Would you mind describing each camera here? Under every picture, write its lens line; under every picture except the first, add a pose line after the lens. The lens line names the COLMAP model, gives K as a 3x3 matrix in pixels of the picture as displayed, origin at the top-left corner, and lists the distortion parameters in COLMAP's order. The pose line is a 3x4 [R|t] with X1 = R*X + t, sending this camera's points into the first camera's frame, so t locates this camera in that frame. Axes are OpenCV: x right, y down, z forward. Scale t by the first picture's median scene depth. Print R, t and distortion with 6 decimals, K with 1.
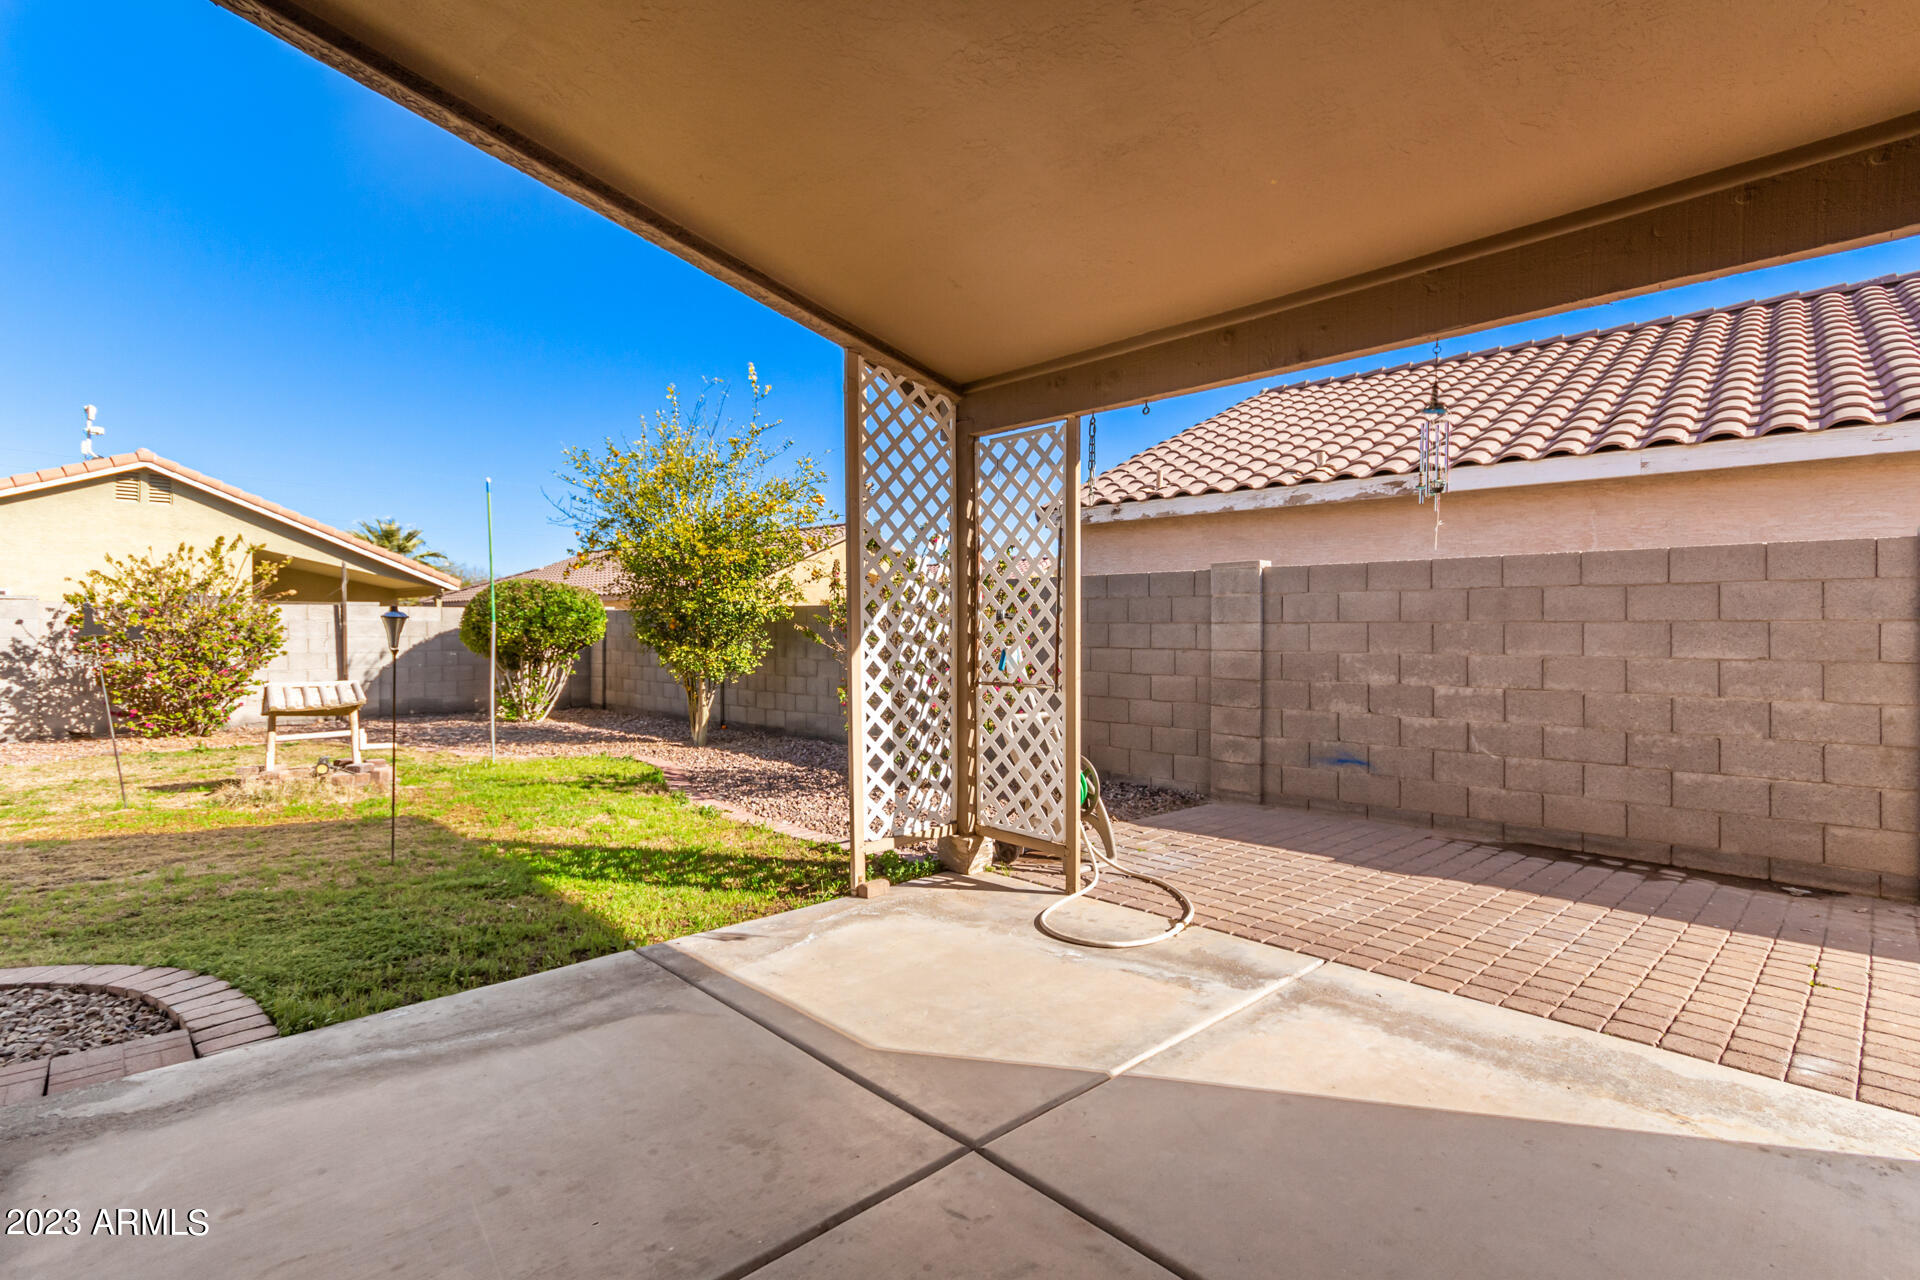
lens RADIAL K [[887.9, 0, 962.1], [0, 887.9, 634.7], [0, 0, 1]] dist [0.000737, 0.000122]
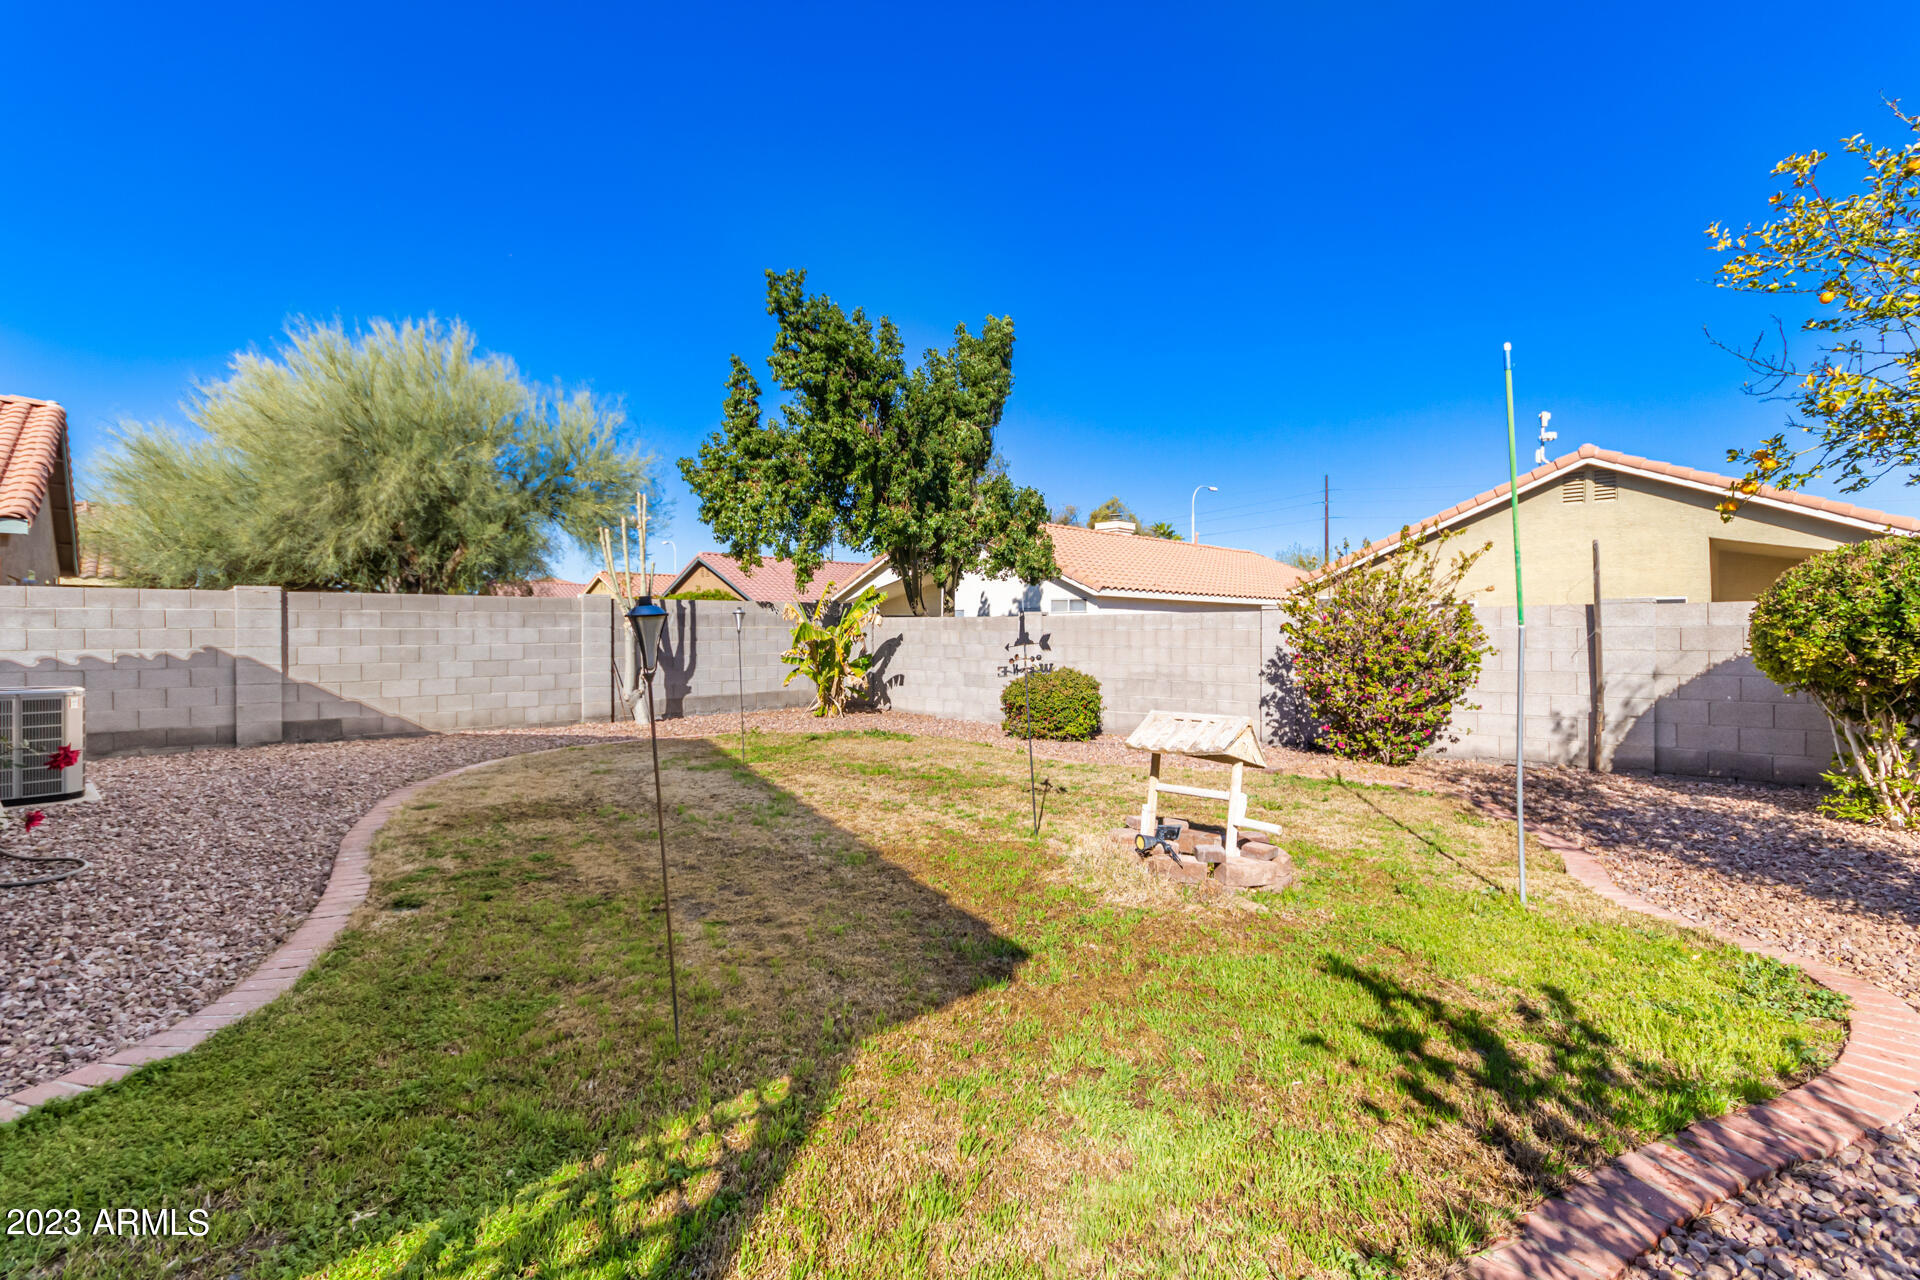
lens RADIAL K [[887.9, 0, 962.1], [0, 887.9, 634.7], [0, 0, 1]] dist [0.000737, 0.000122]
pose [[0.048217, -0.001864, -0.998835, -0.027297], [-0.006636, 0.999976, -0.002187, -0.004022], [0.998815, 0.006734, 0.048204, 0.466138]]
